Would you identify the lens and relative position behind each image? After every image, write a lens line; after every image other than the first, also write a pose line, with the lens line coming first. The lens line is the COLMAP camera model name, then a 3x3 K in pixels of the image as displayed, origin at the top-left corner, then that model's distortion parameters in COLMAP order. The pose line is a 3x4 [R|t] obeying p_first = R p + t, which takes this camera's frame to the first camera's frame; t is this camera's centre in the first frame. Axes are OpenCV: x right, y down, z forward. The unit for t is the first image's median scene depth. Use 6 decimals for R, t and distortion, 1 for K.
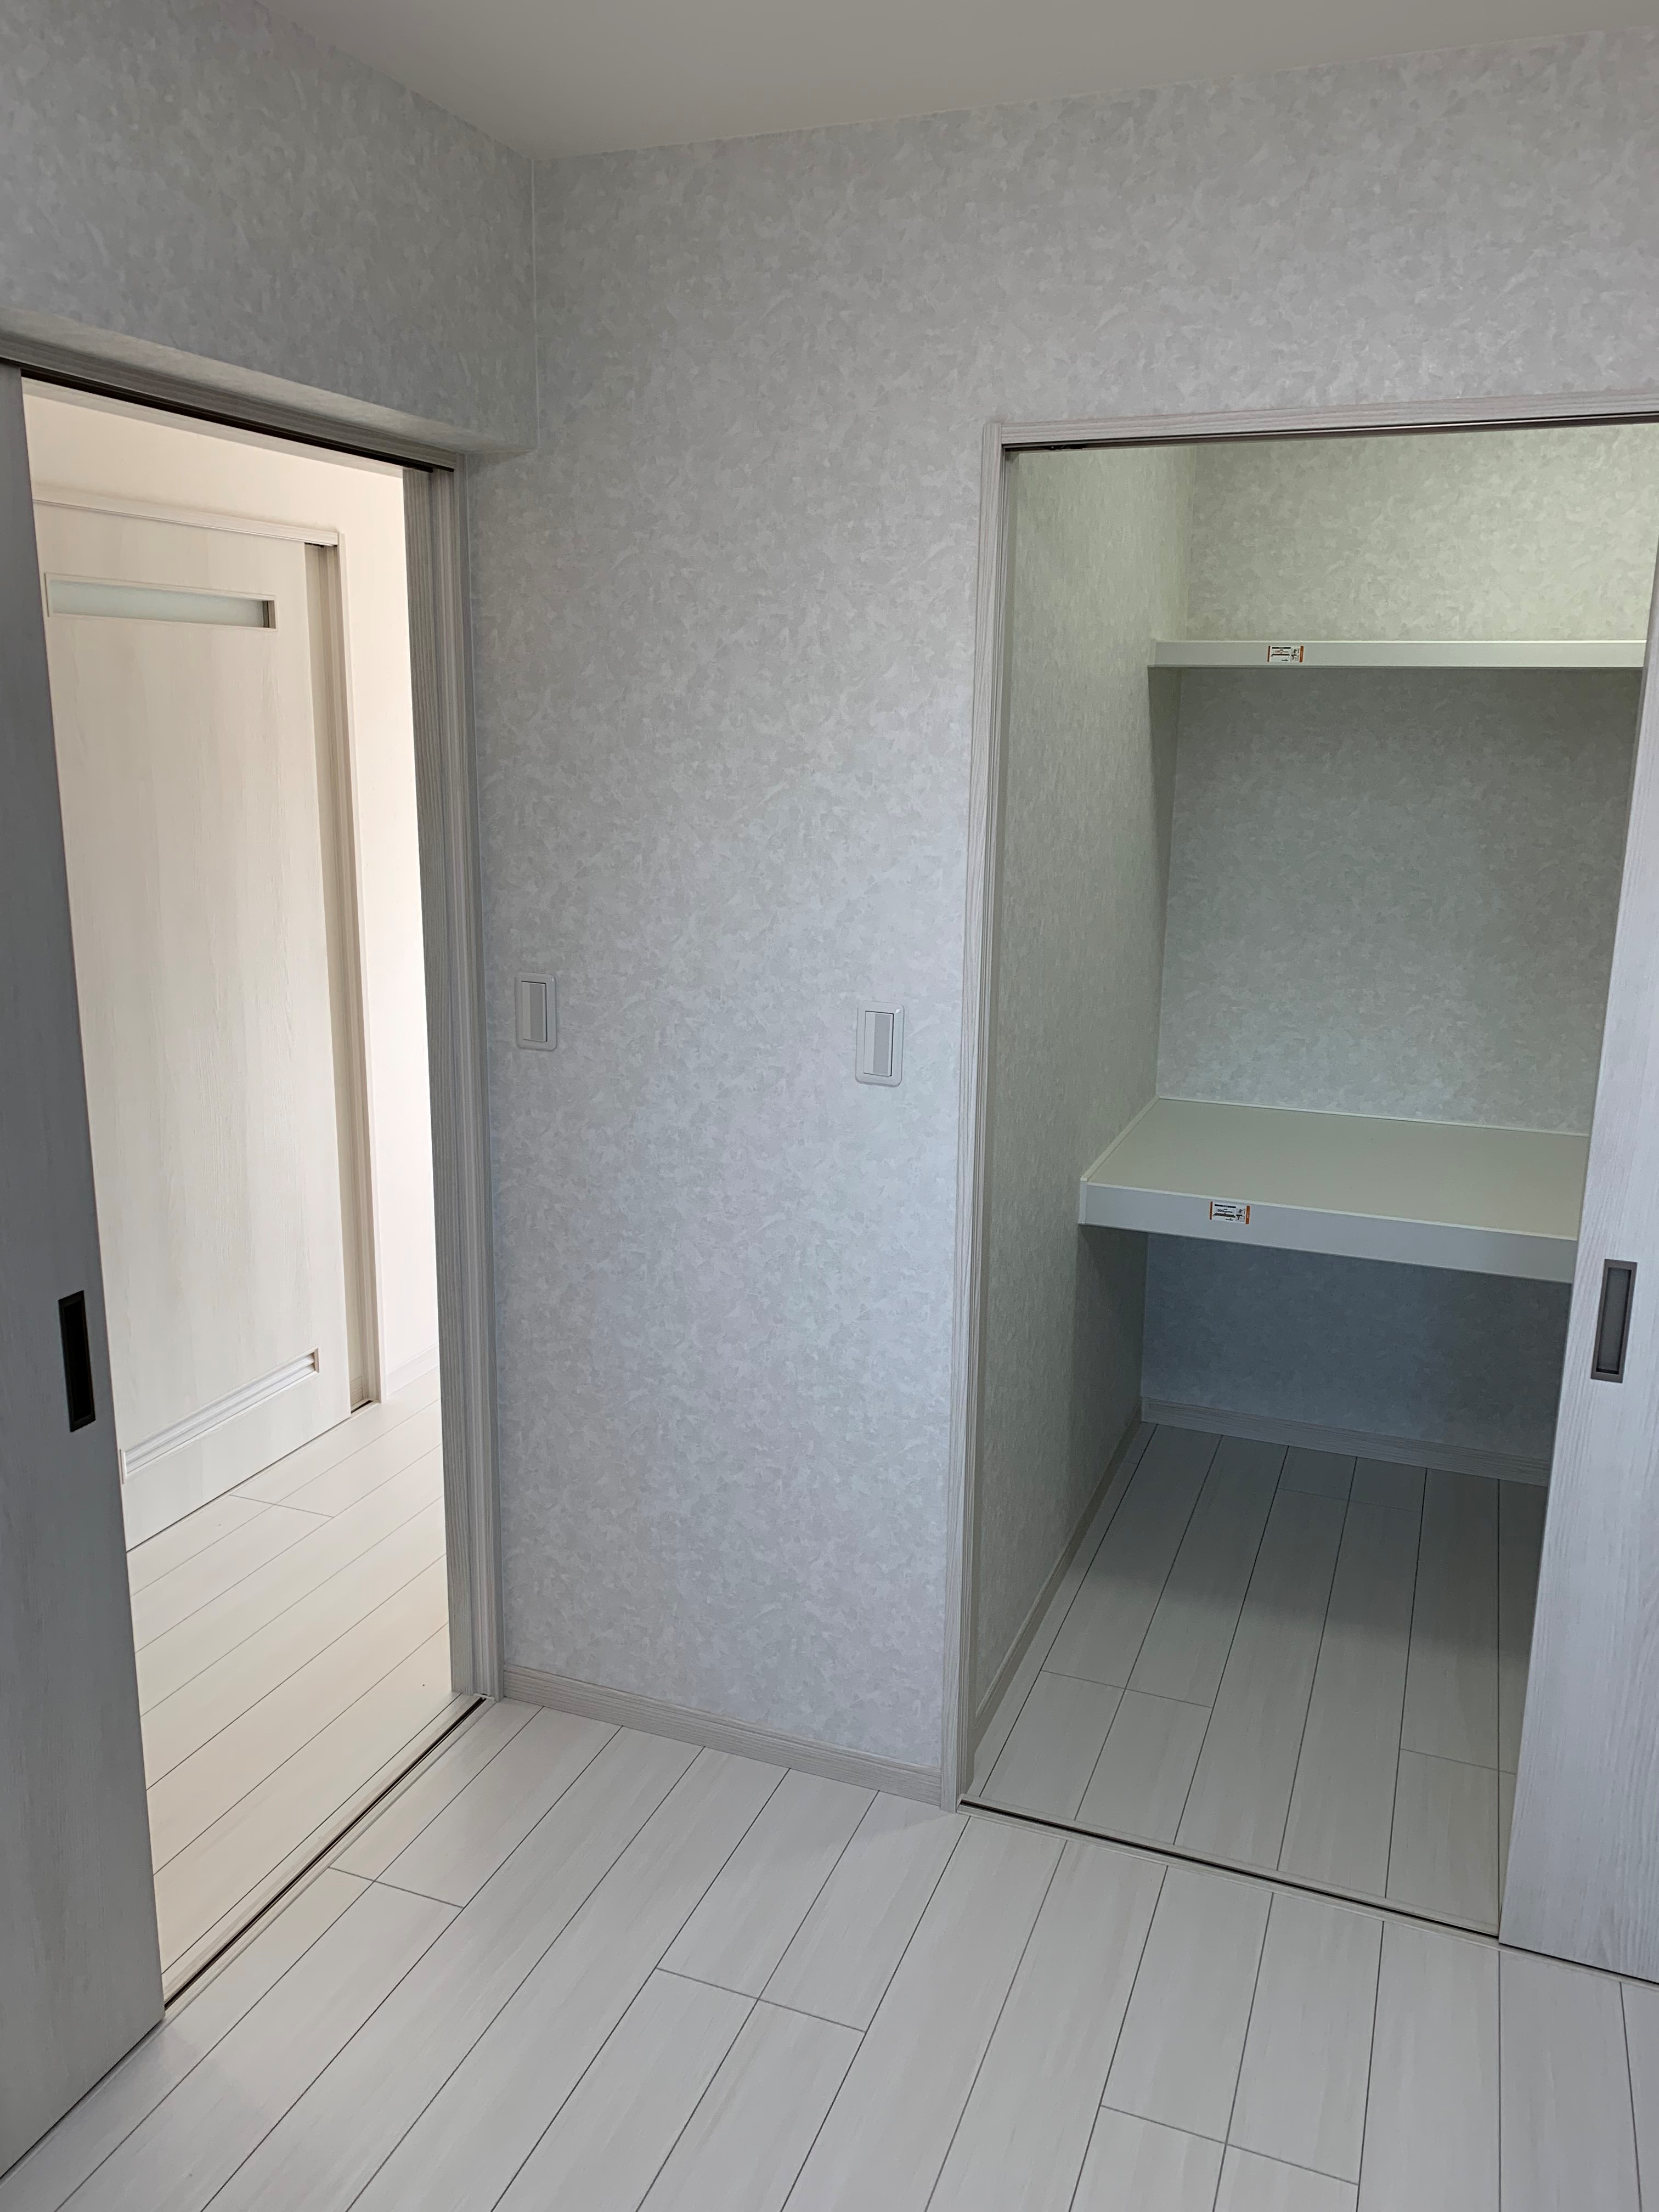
lens RADIAL K [[1690.9, 0, 830.9], [0, 1690.9, 1109.2], [0, 0, 1]] dist [0.009916, 0.007619]
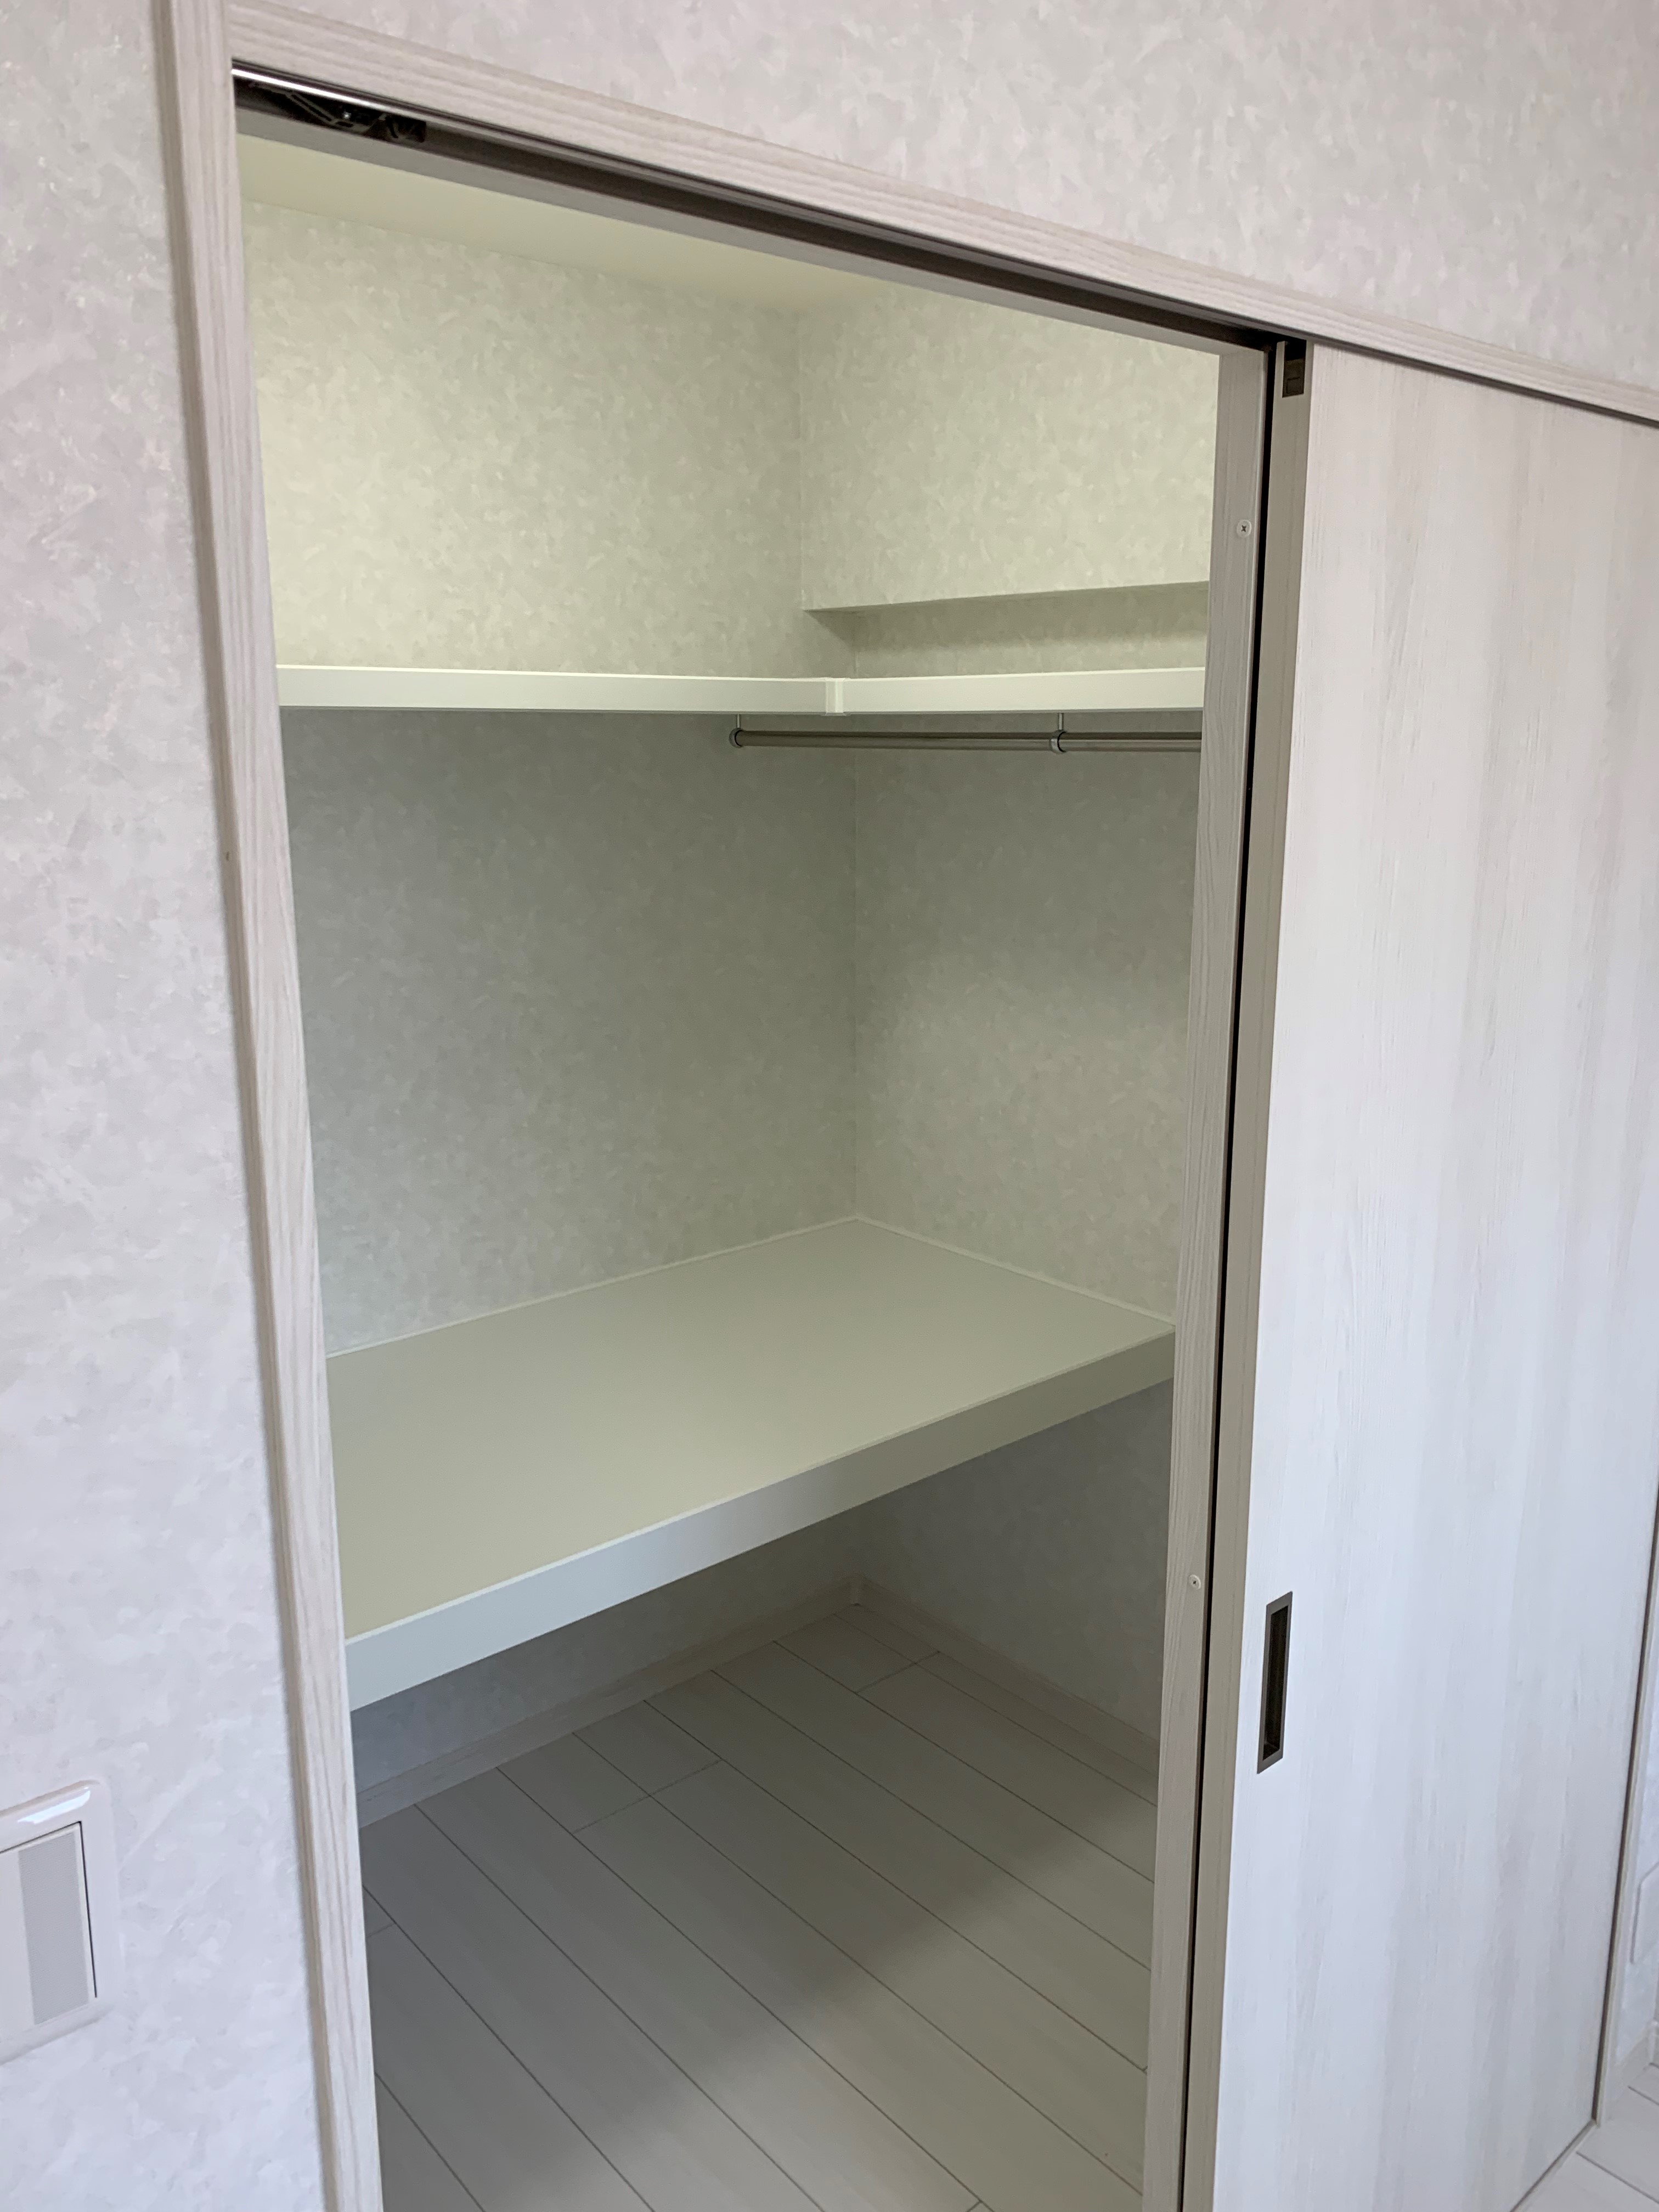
lens RADIAL K [[1690.9, 0, 831.7], [0, 1690.9, 1087.7], [0, 0, 1]] dist [0.009916, 0.007619]
pose [[0.465562, -0.198835, 0.862390, -0.152004], [0.210607, 0.971333, 0.110257, -0.203750], [-0.859591, 0.130294, 0.494092, 0.726514]]
